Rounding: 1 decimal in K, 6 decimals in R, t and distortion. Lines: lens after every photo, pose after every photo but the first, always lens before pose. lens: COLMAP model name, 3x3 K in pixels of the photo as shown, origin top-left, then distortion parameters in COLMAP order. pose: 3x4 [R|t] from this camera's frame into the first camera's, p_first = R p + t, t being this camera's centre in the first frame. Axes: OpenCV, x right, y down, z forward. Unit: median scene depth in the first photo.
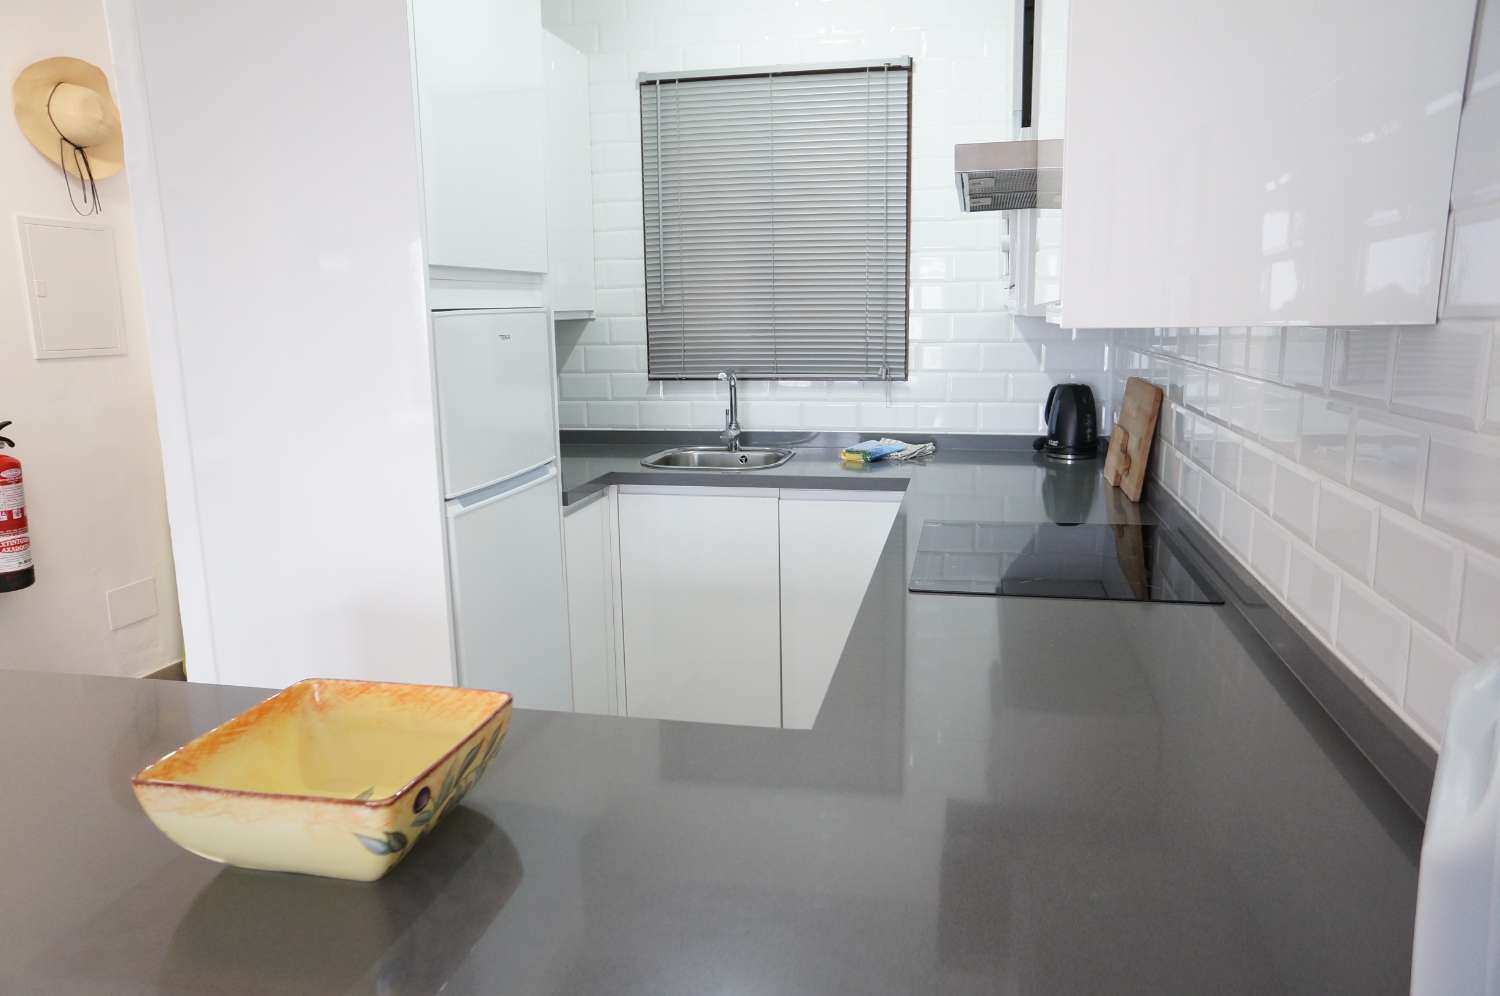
lens RADIAL K [[1009.0, 0, 750.0], [0, 1009.0, 498.0], [0, 0, 1]] dist [-0.004989, 0.001089]
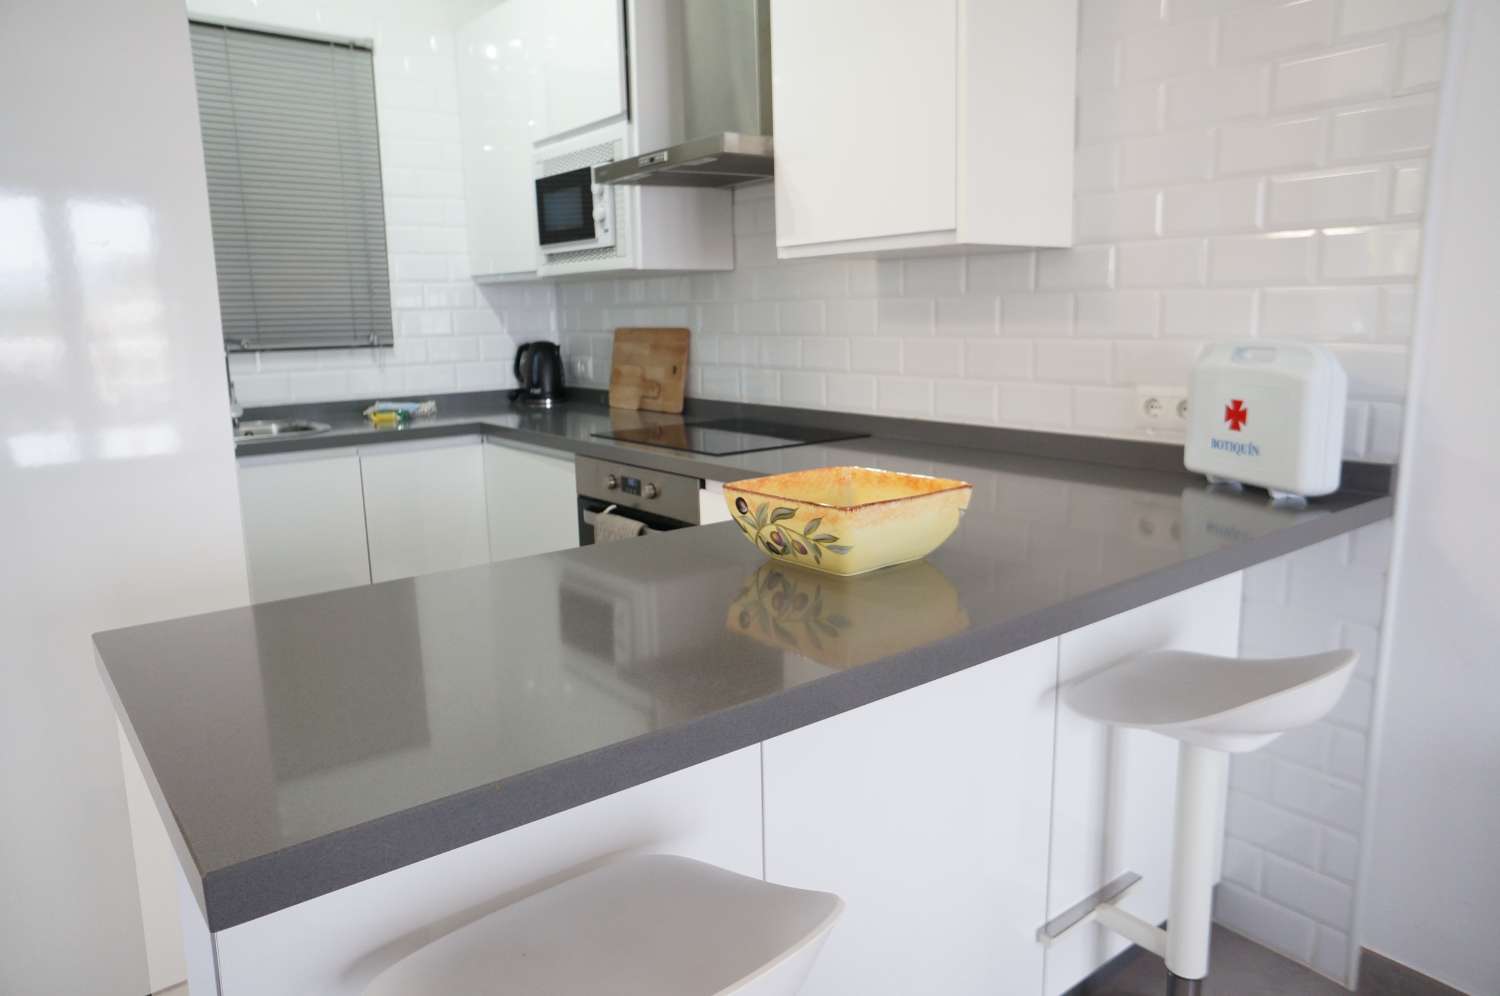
lens RADIAL K [[1008.5, 0, 750.0], [0, 1008.5, 498.0], [0, 0, 1]] dist [0.042681, 0.000474]
pose [[0.645675, -0.148964, 0.748942, -0.455314], [0.151918, 0.986241, 0.065191, 0.031871], [-0.748348, 0.071685, 0.659421, 0.016371]]
